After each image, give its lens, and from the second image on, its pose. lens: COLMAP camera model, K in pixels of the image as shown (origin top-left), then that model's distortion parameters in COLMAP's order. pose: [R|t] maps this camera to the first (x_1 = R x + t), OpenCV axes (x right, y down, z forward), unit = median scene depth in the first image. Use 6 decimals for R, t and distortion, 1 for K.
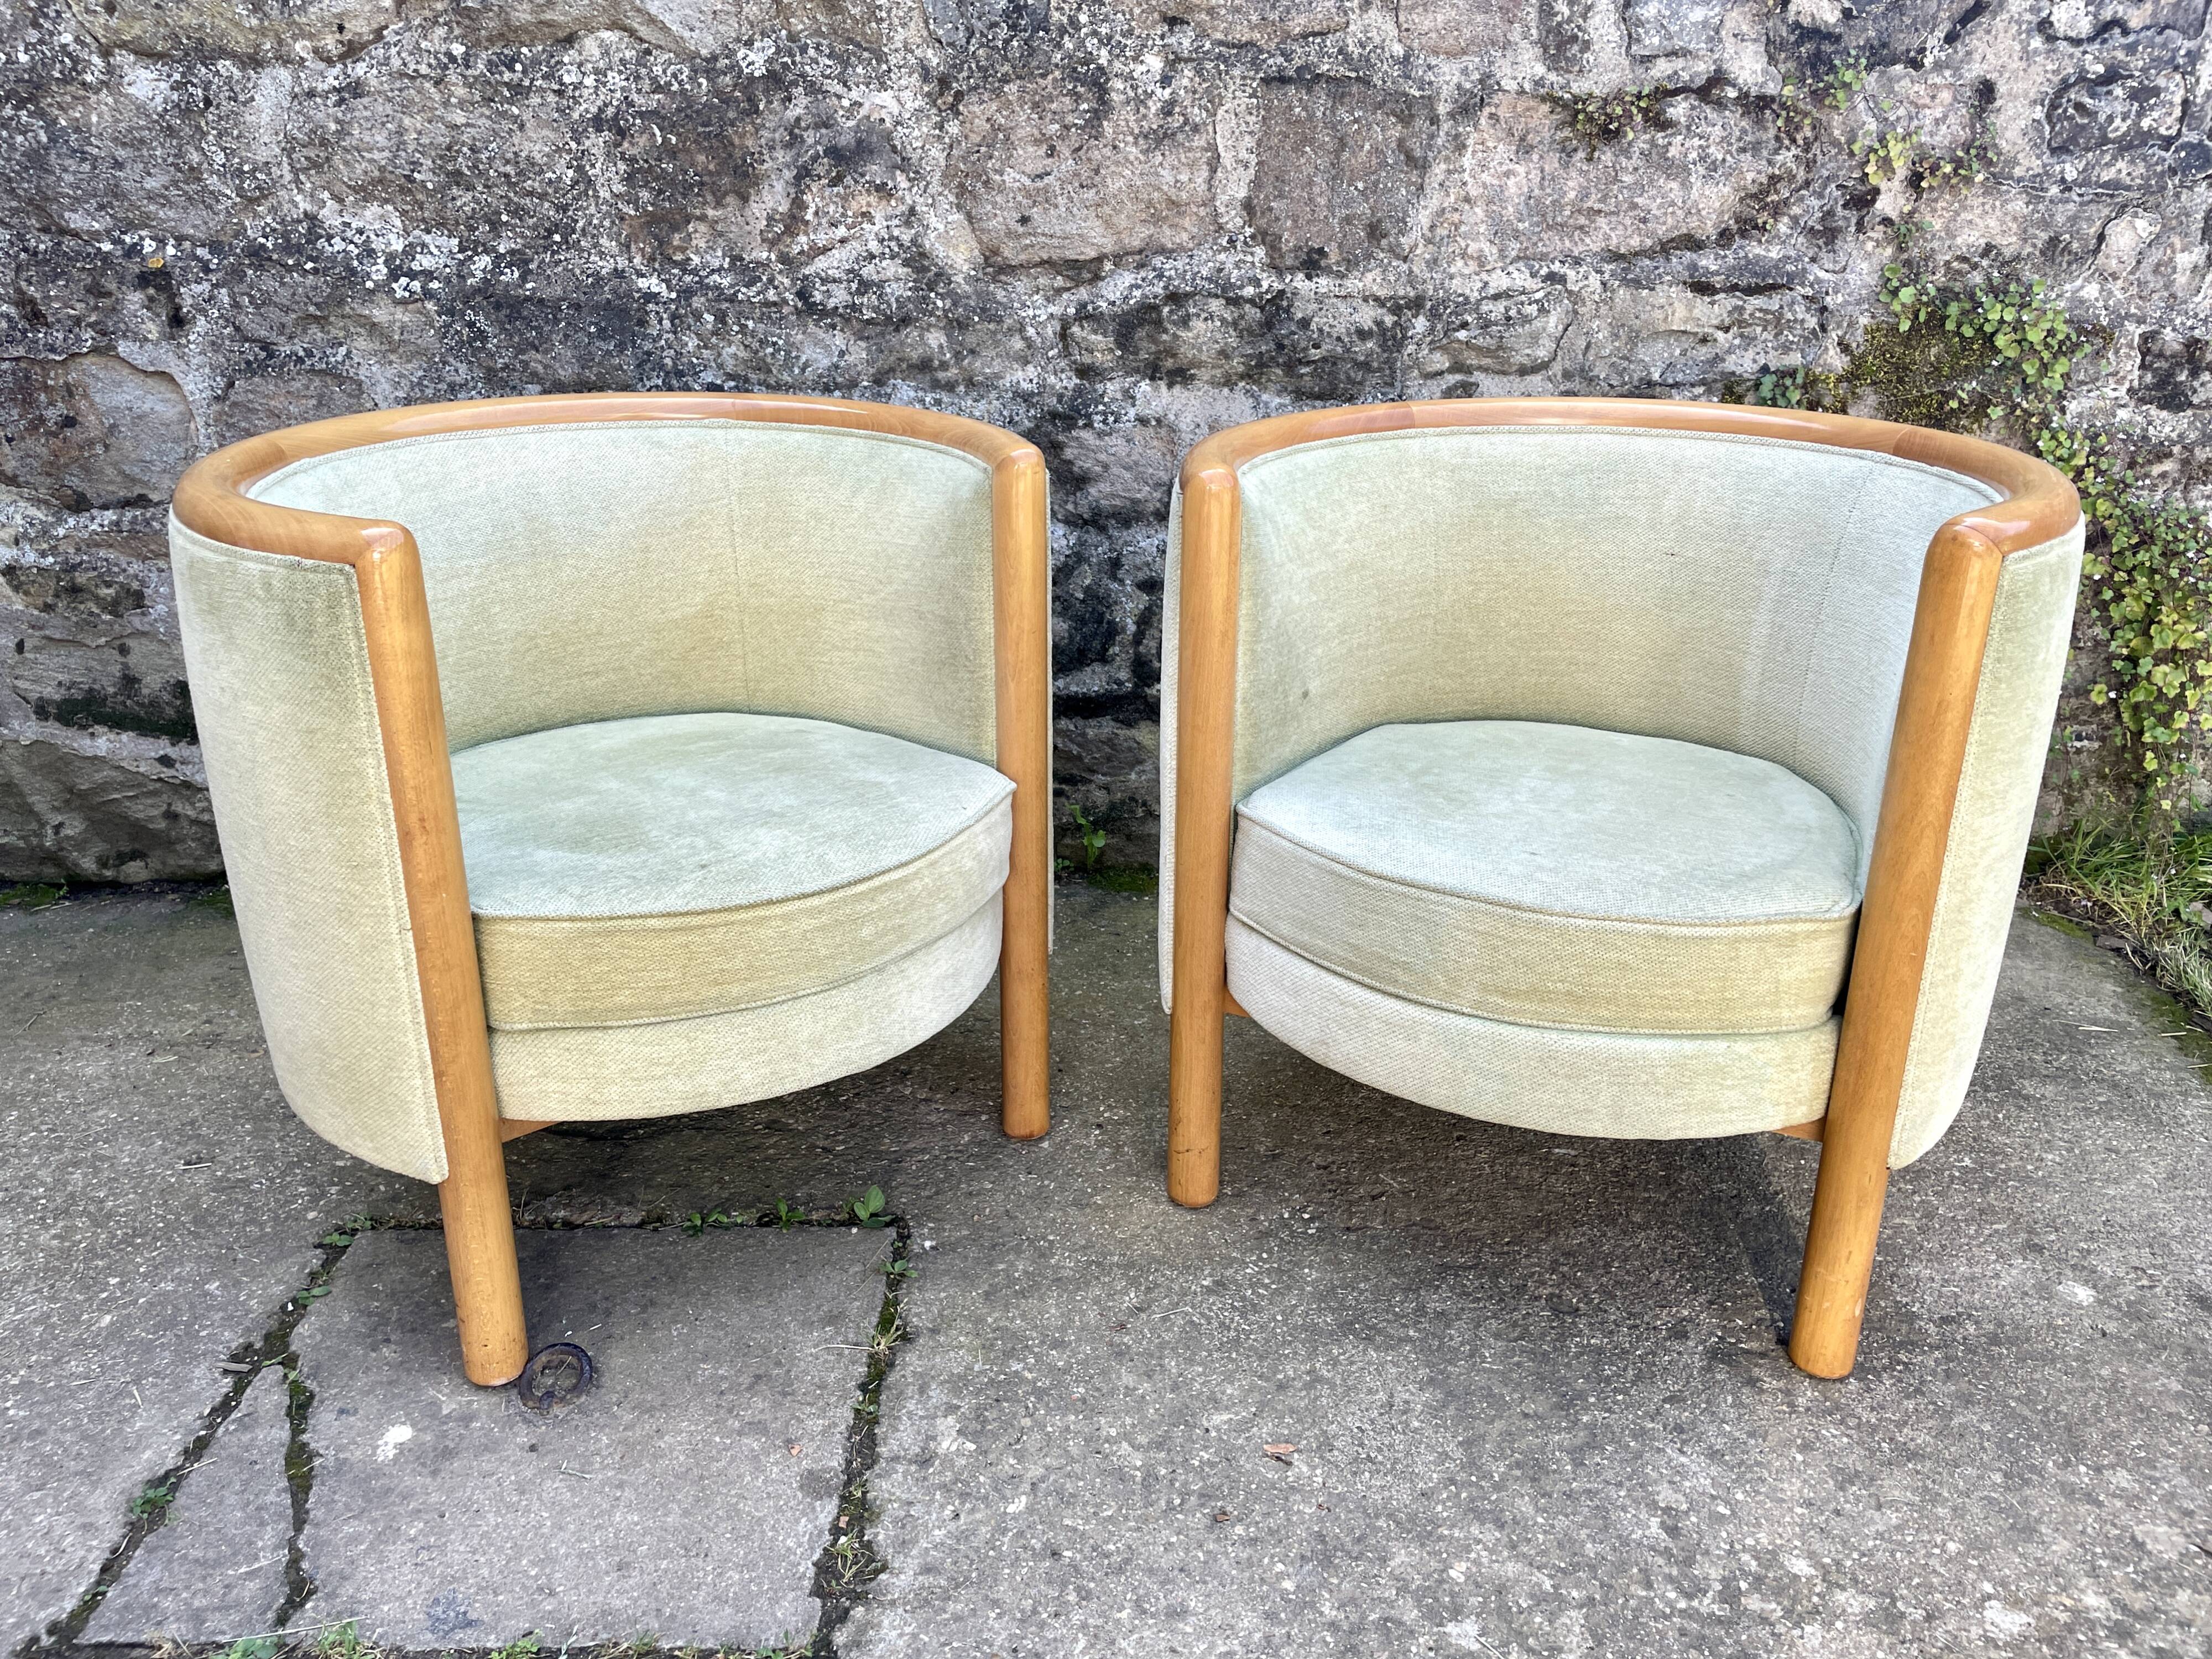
lens RADIAL K [[1677.3, 0, 1096.9], [0, 1677.3, 816.1], [0, 0, 1]] dist [0.078170, -0.108021]
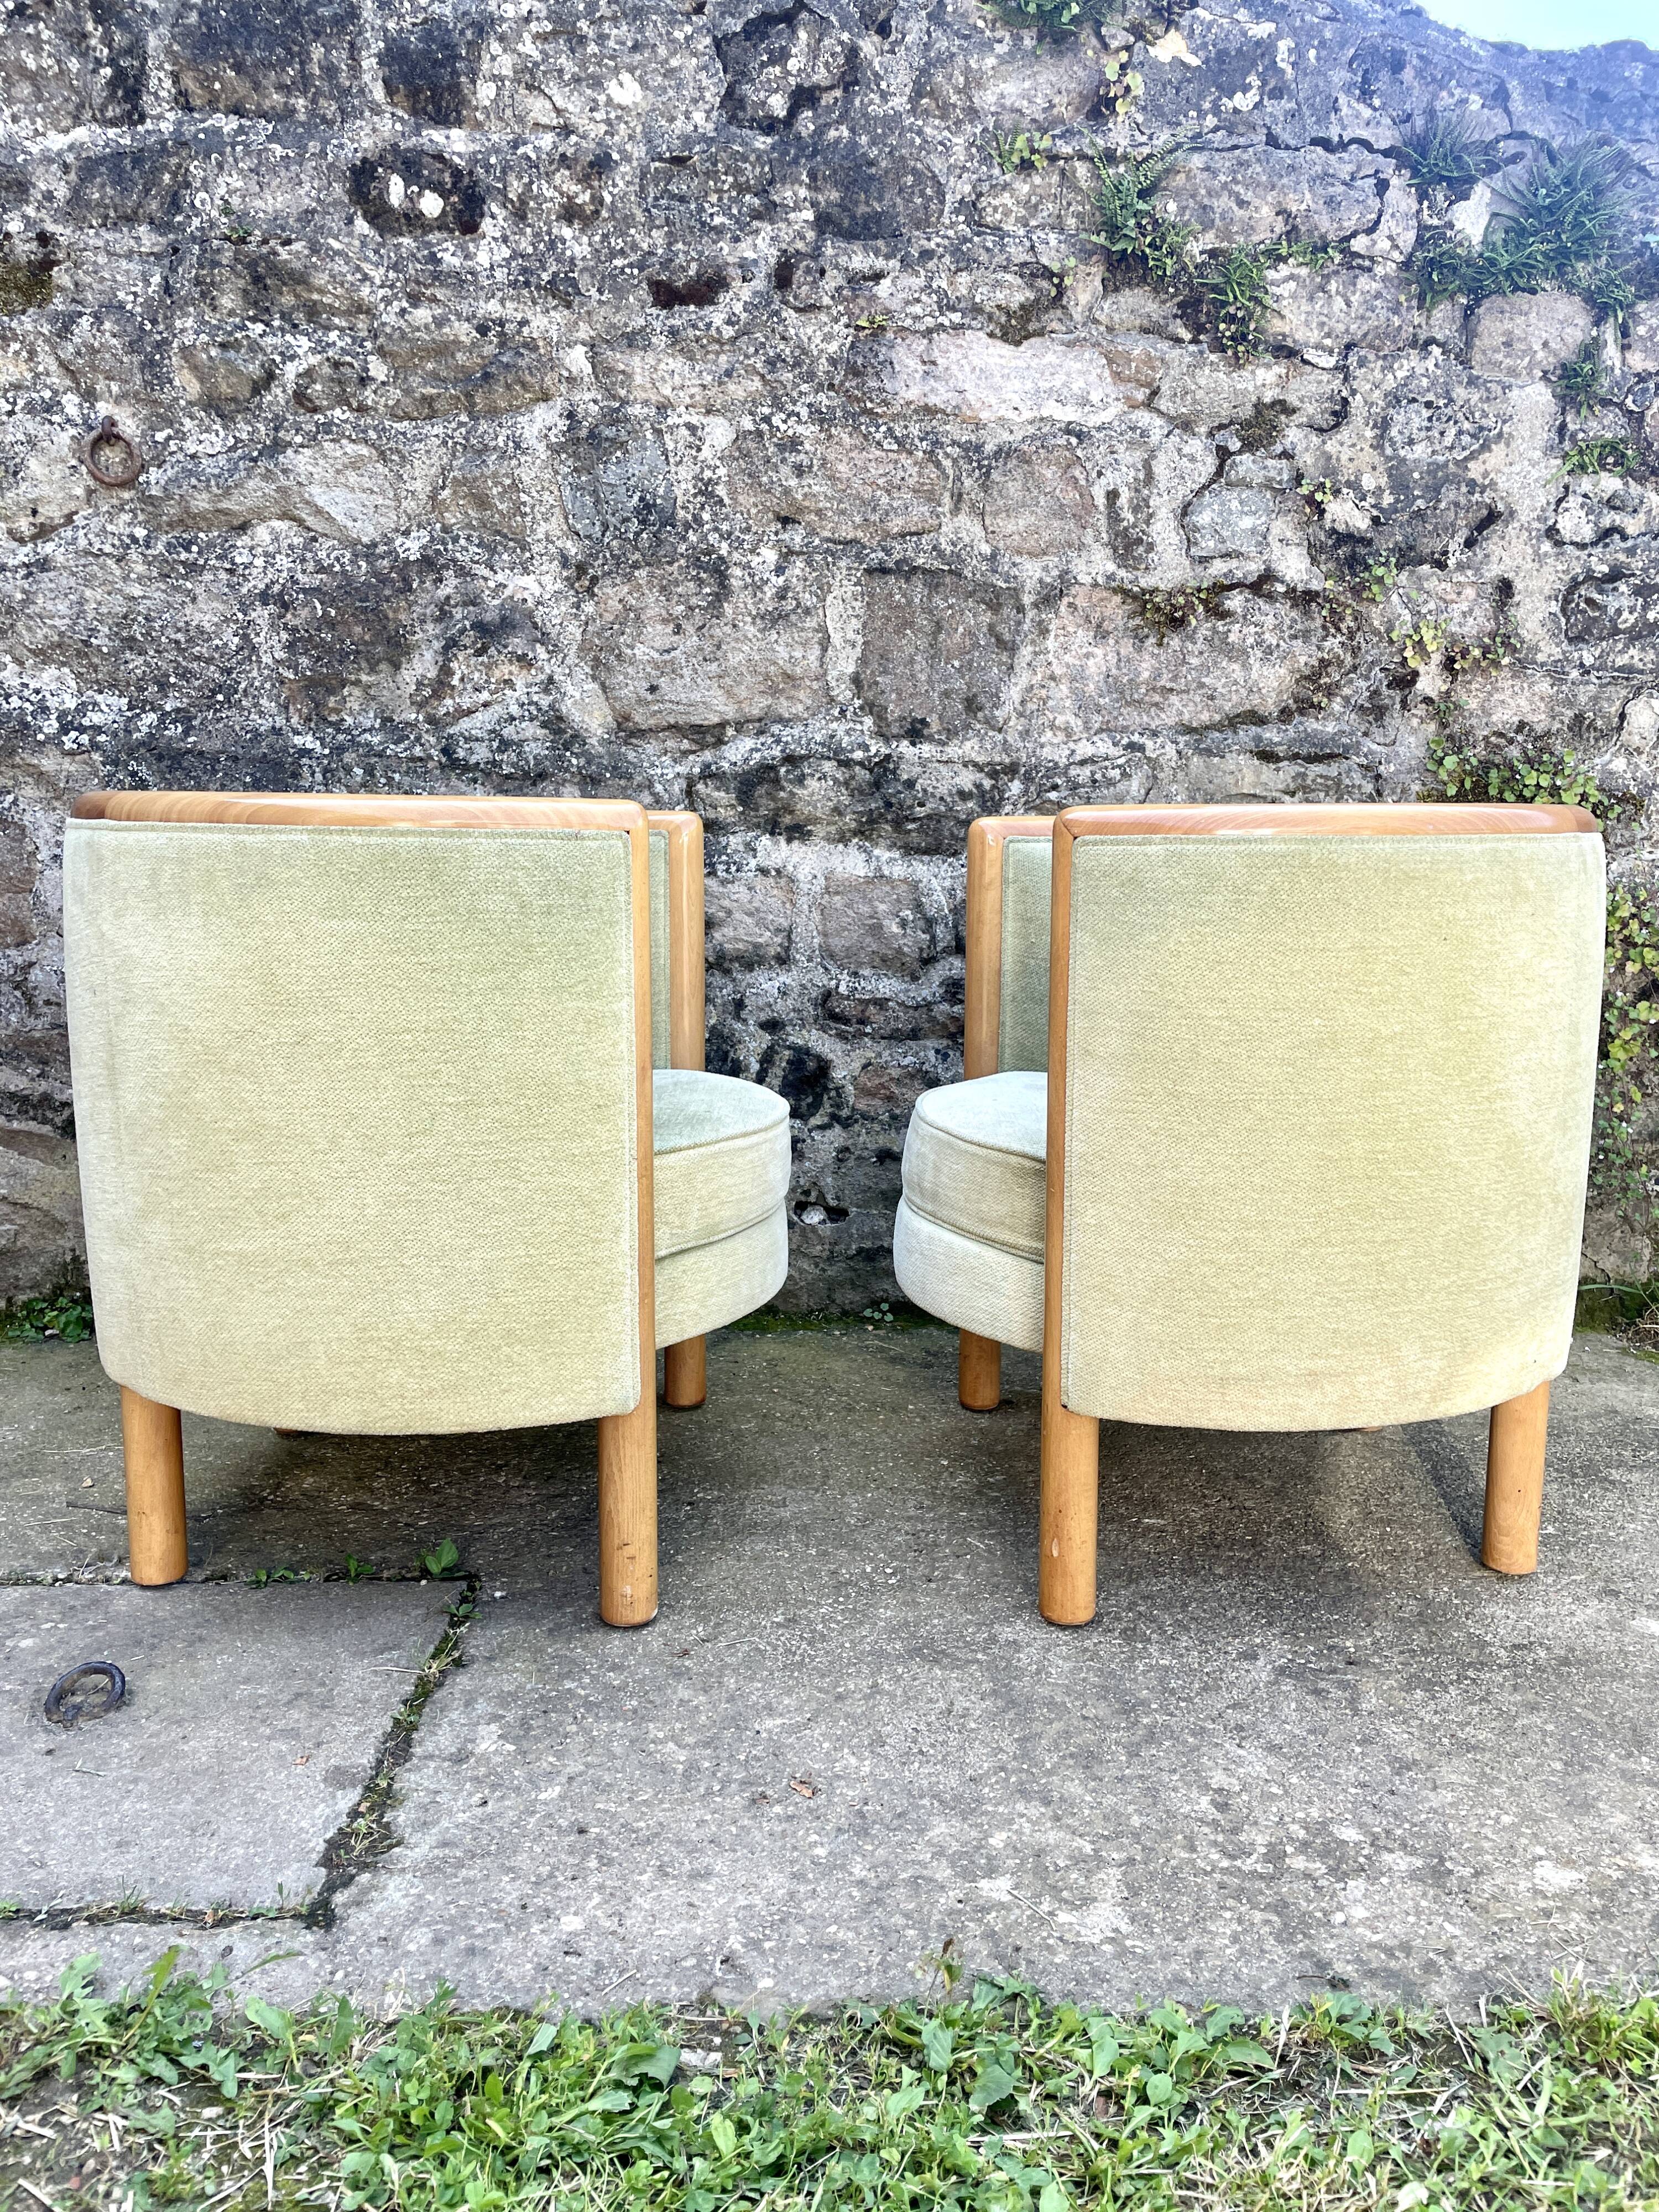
lens RADIAL K [[1677.3, 0, 863.4], [0, 1677.3, 1104.1], [0, 0, 1]] dist [0.078170, -0.108021]
pose [[0.999551, 0.005842, 0.029392, 0.065055], [0.000527, 0.977234, -0.212163, 0.148494], [-0.029962, 0.212083, 0.976792, -0.018493]]
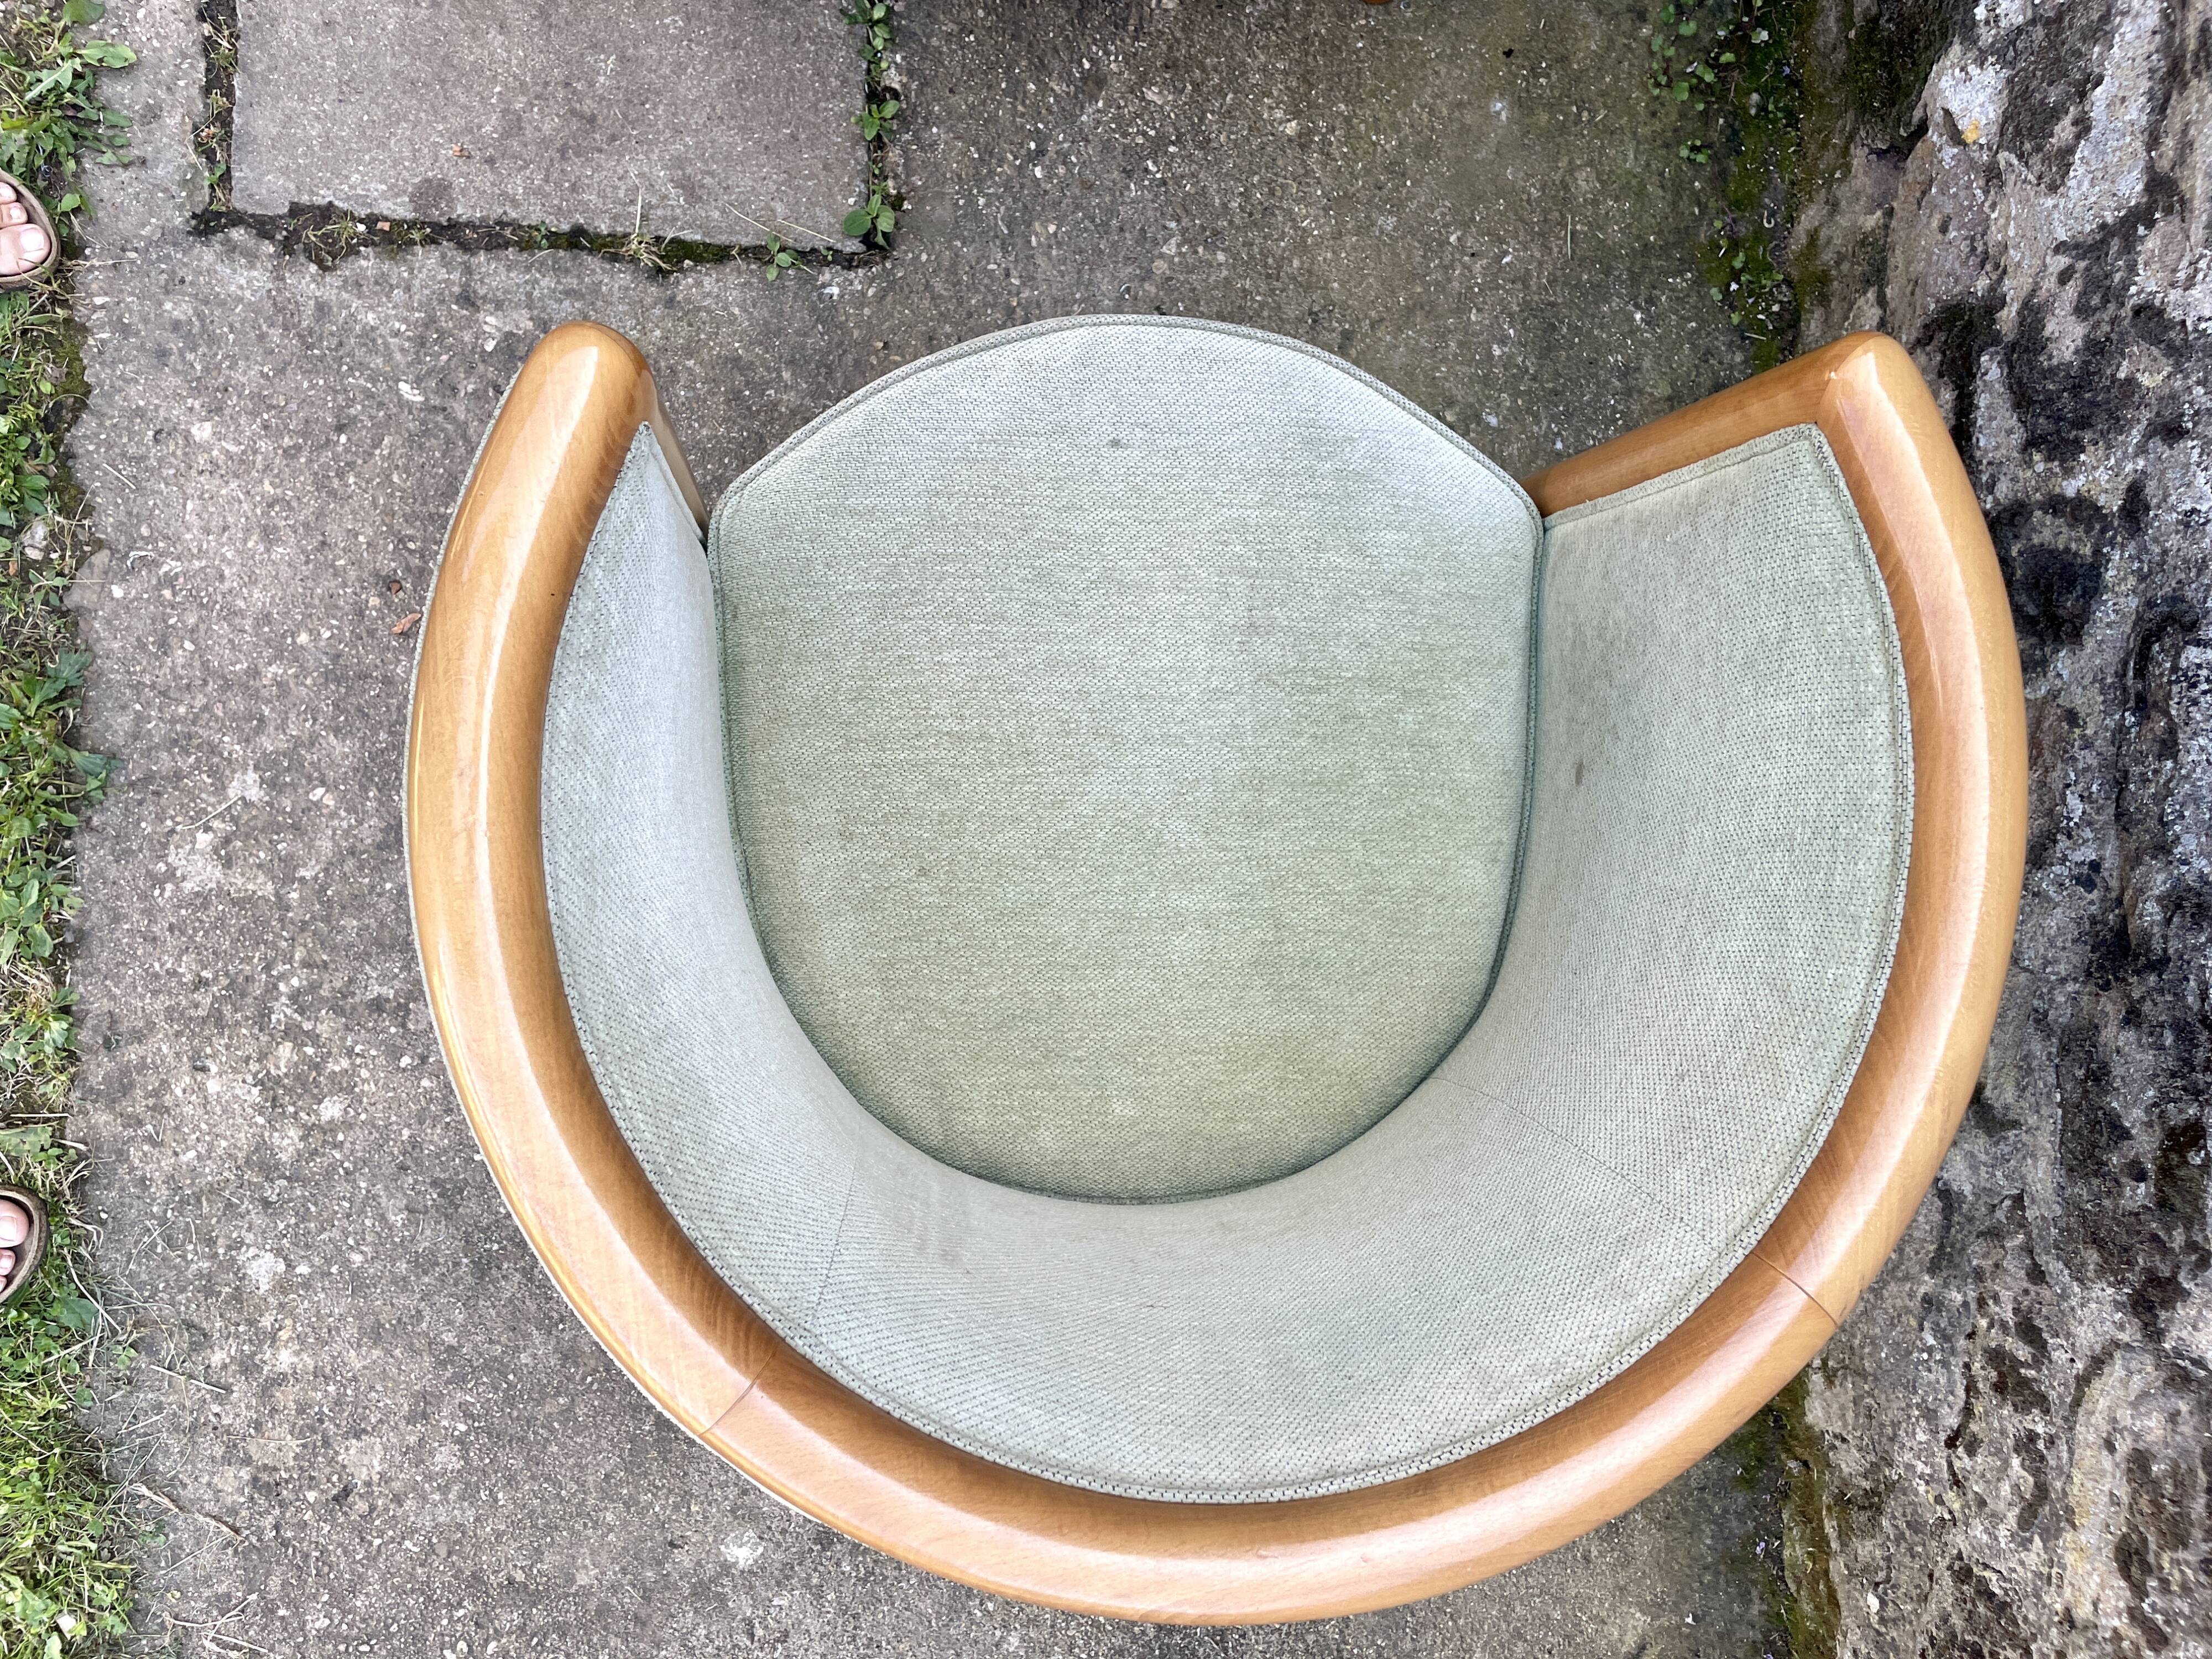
lens RADIAL K [[1680.8, 0, 1084.7], [0, 1680.8, 819.5], [0, 0, 1]] dist [0.061551, -0.080167]
pose [[-0.004577, 0.999855, 0.016415, 0.128247], [-0.498777, -0.016510, 0.866573, -0.463162], [0.866718, -0.004221, 0.498780, 0.543638]]
